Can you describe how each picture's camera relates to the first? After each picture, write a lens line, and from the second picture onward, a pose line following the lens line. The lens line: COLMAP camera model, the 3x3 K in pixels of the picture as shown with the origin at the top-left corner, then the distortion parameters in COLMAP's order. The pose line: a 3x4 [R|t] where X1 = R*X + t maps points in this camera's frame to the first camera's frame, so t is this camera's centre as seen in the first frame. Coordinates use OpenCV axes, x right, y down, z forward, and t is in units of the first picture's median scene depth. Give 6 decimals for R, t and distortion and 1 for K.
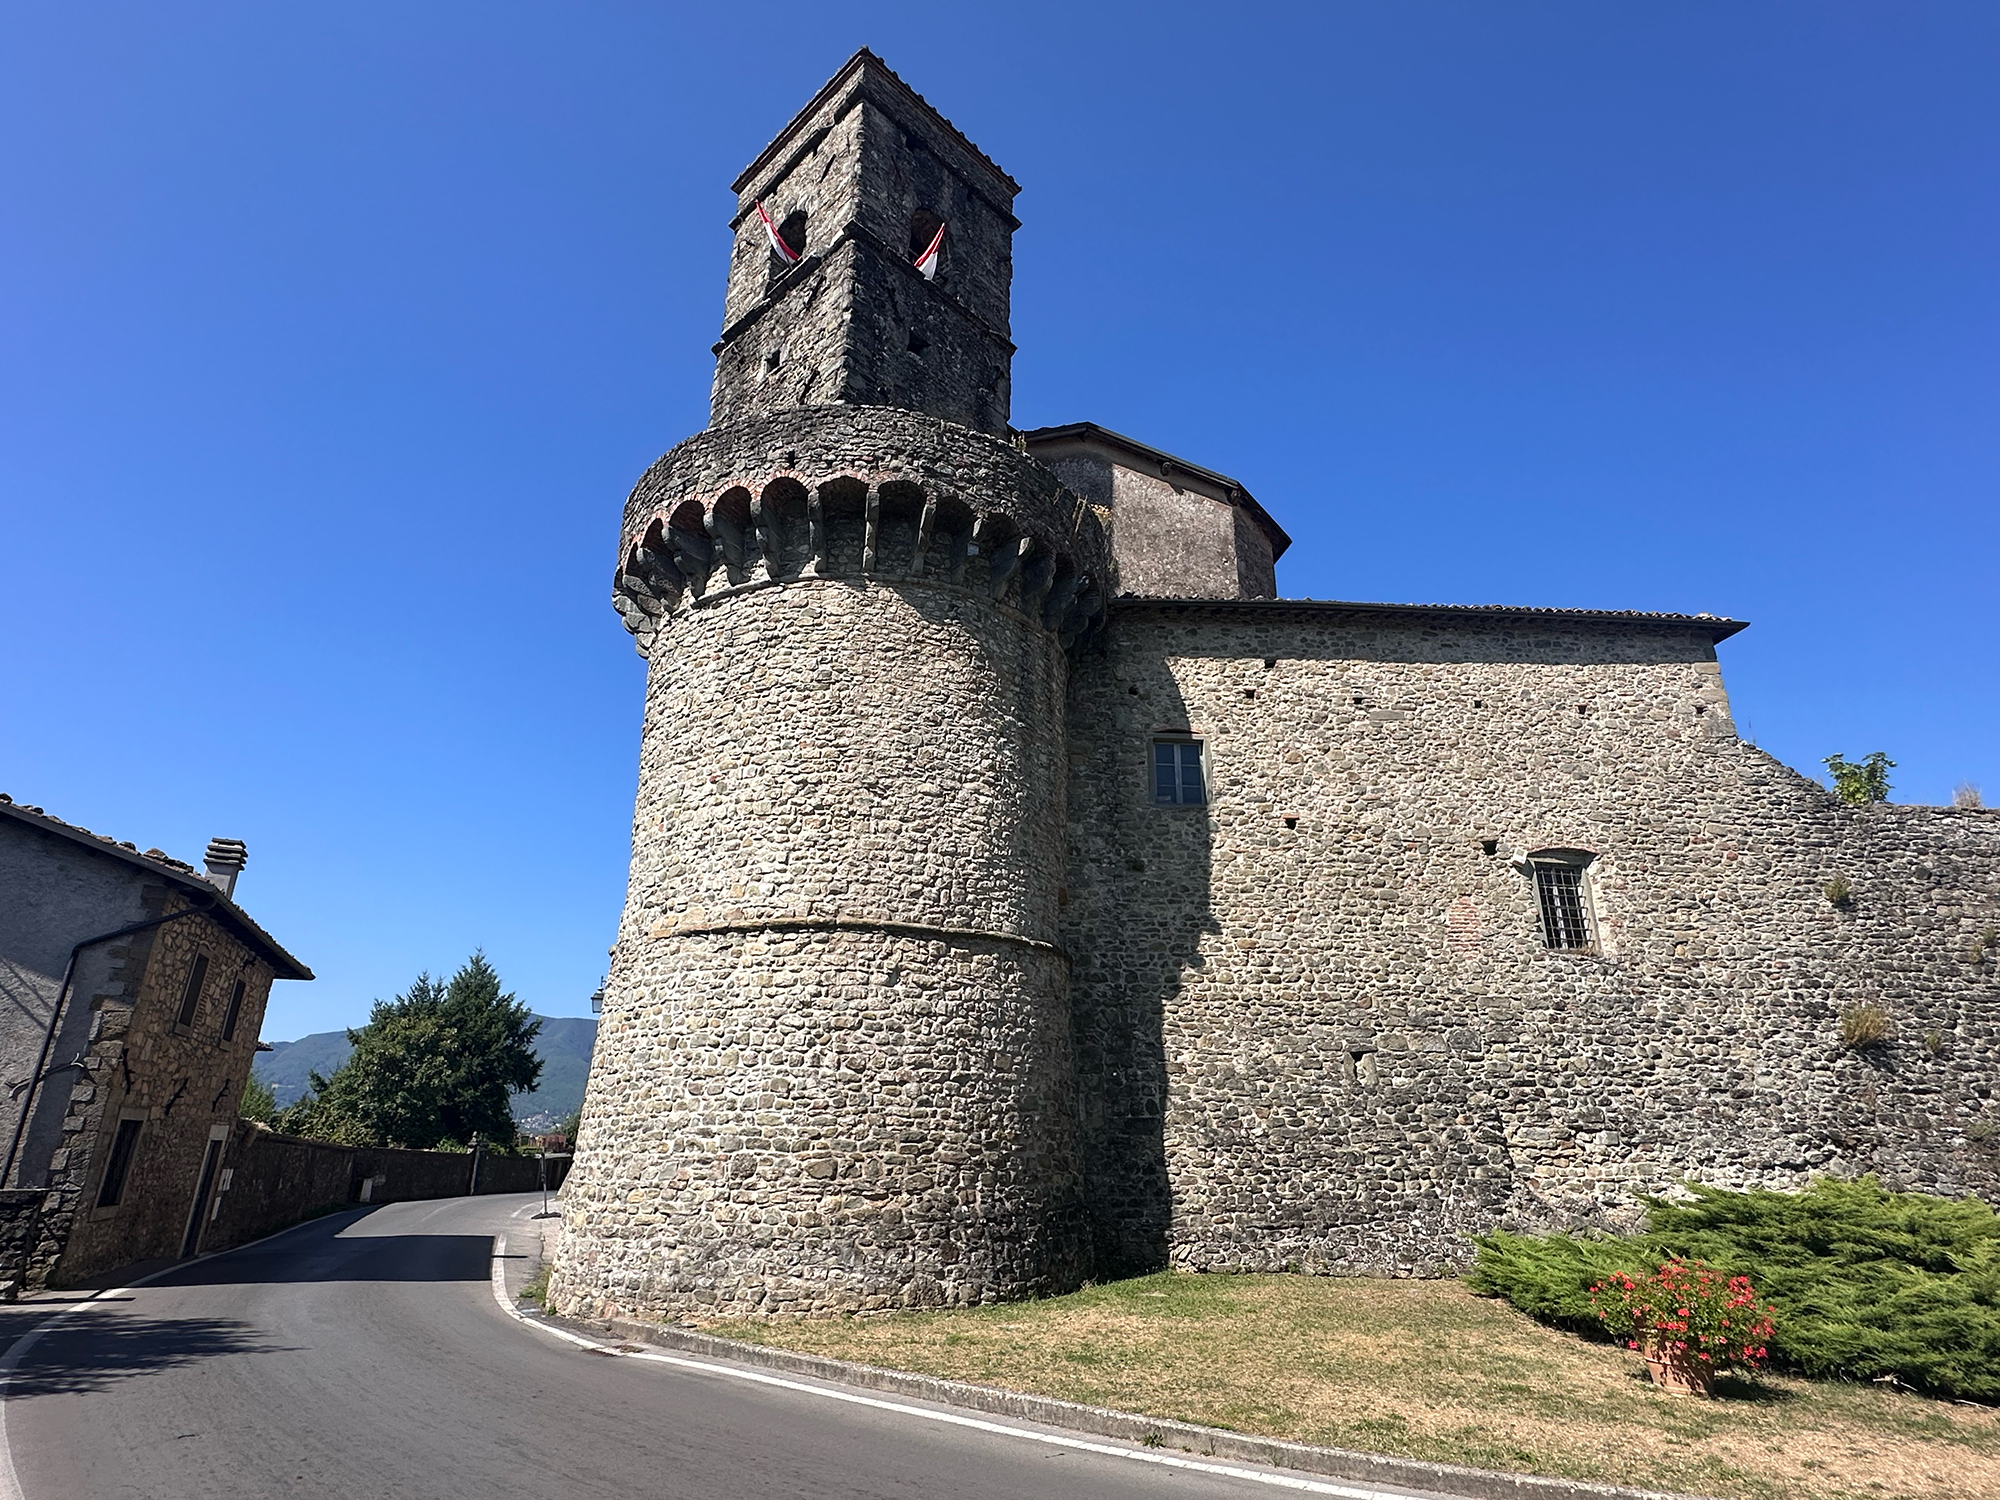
lens RADIAL K [[1096.9, 0, 1039.3], [0, 1096.9, 738.1], [0, 0, 1]] dist [-0.003438, 0.000756]
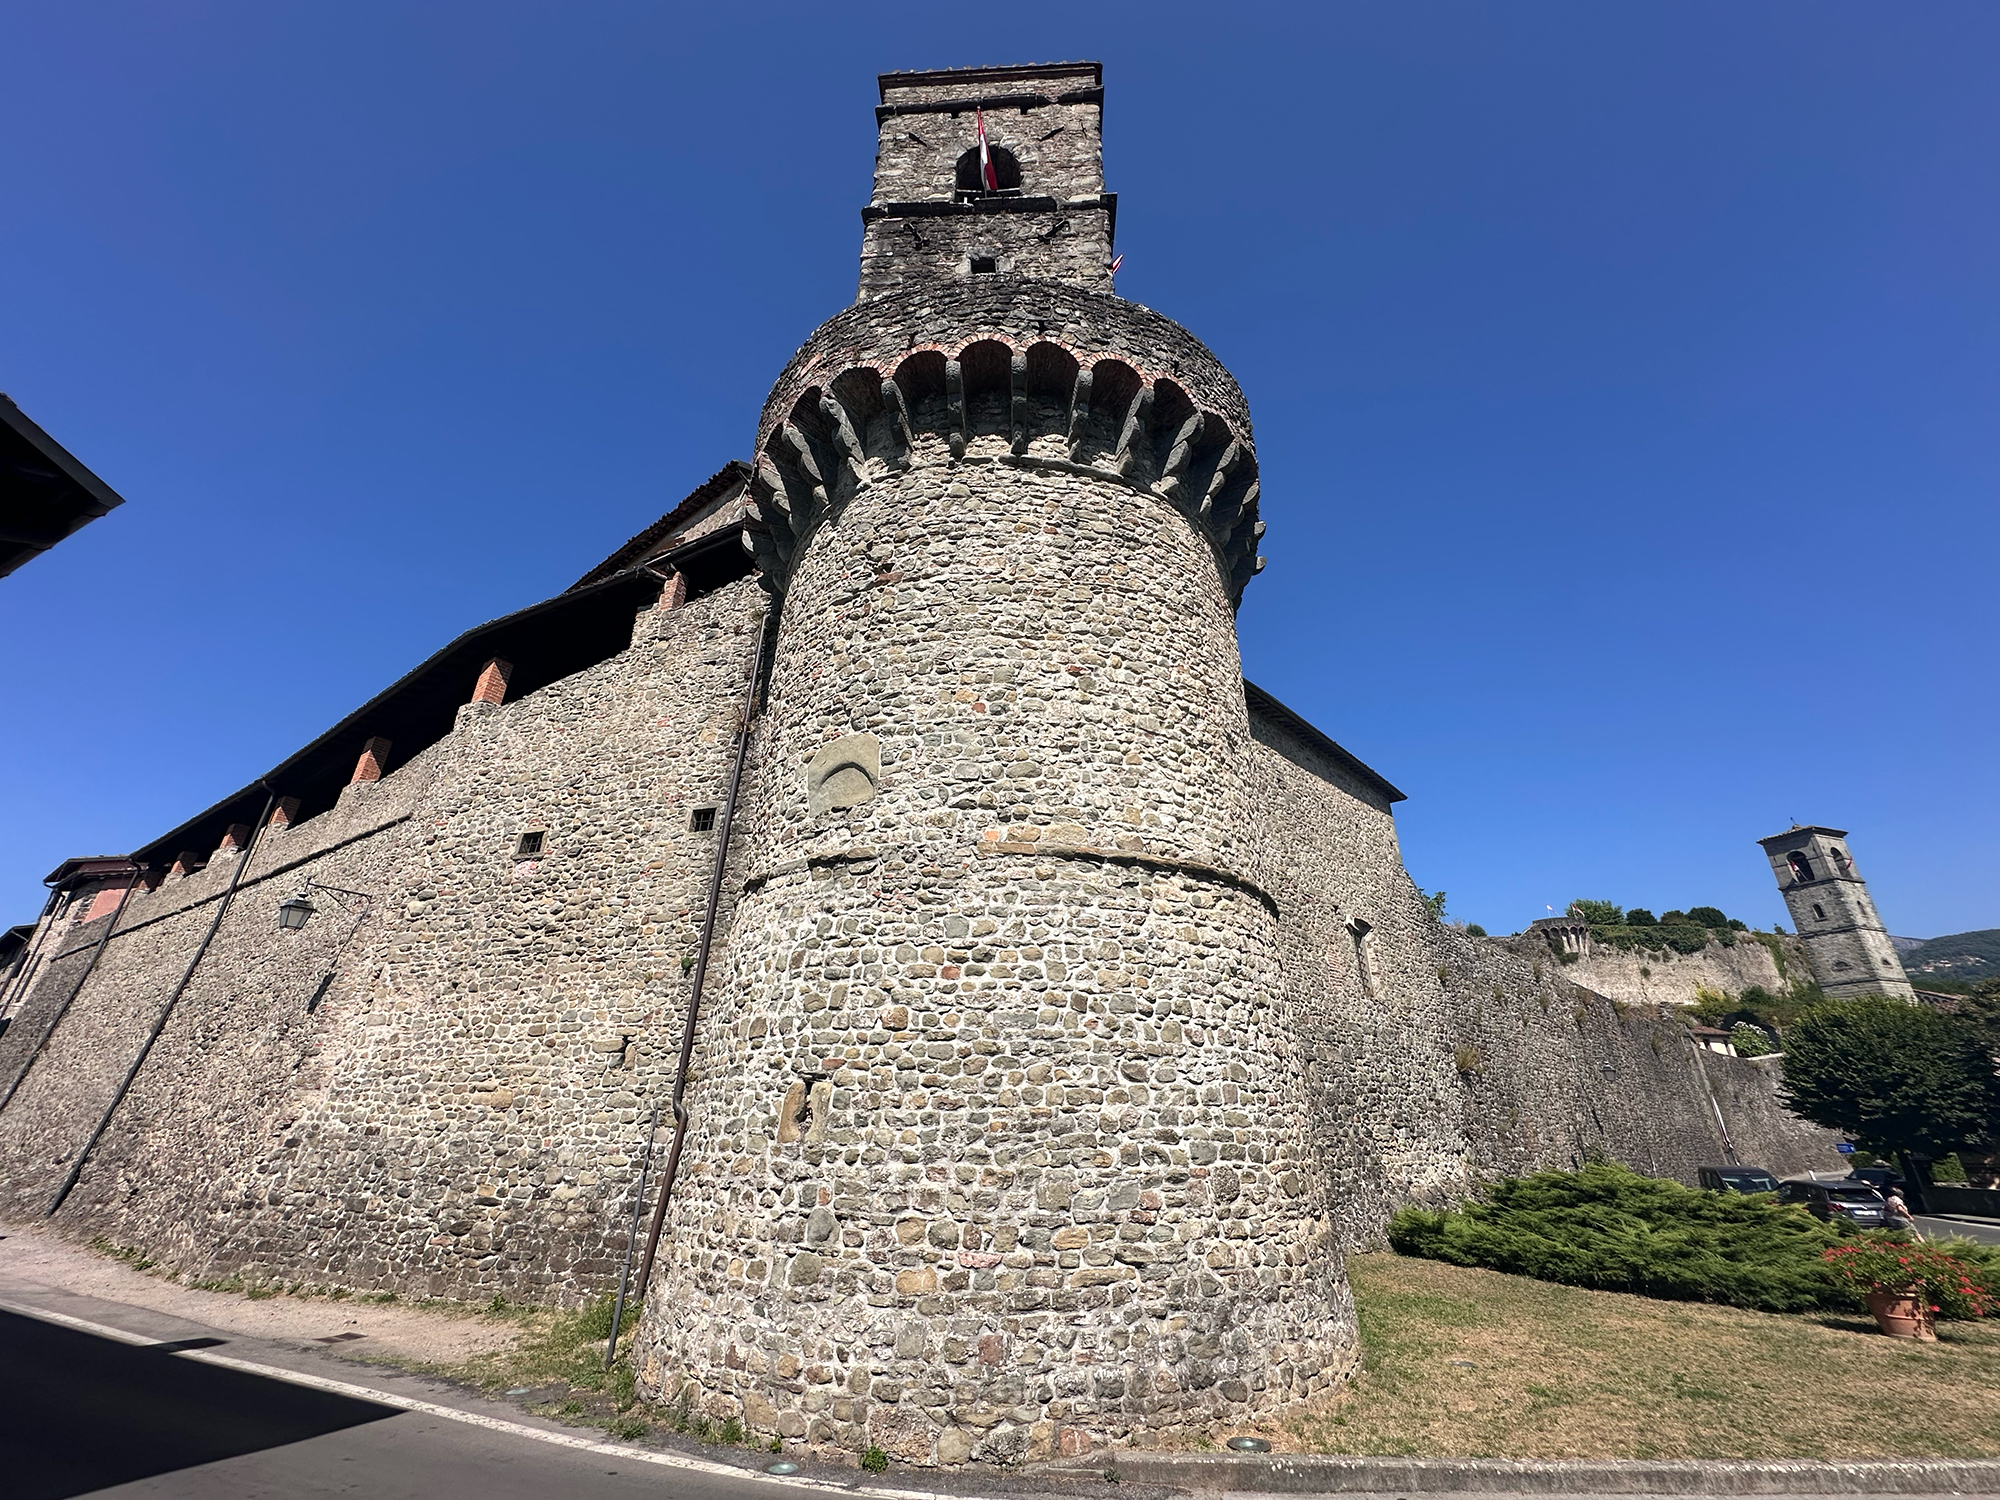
lens RADIAL K [[799.6, 0, 1000.0], [0, 799.6, 750.0], [0, 0, 1]] dist [-0.003192, 0.000745]
pose [[0.755059, 0.282367, 0.591739, -0.697588], [-0.237690, 0.959003, -0.154326, 0.204888], [-0.611056, -0.024125, 0.791219, 0.602550]]
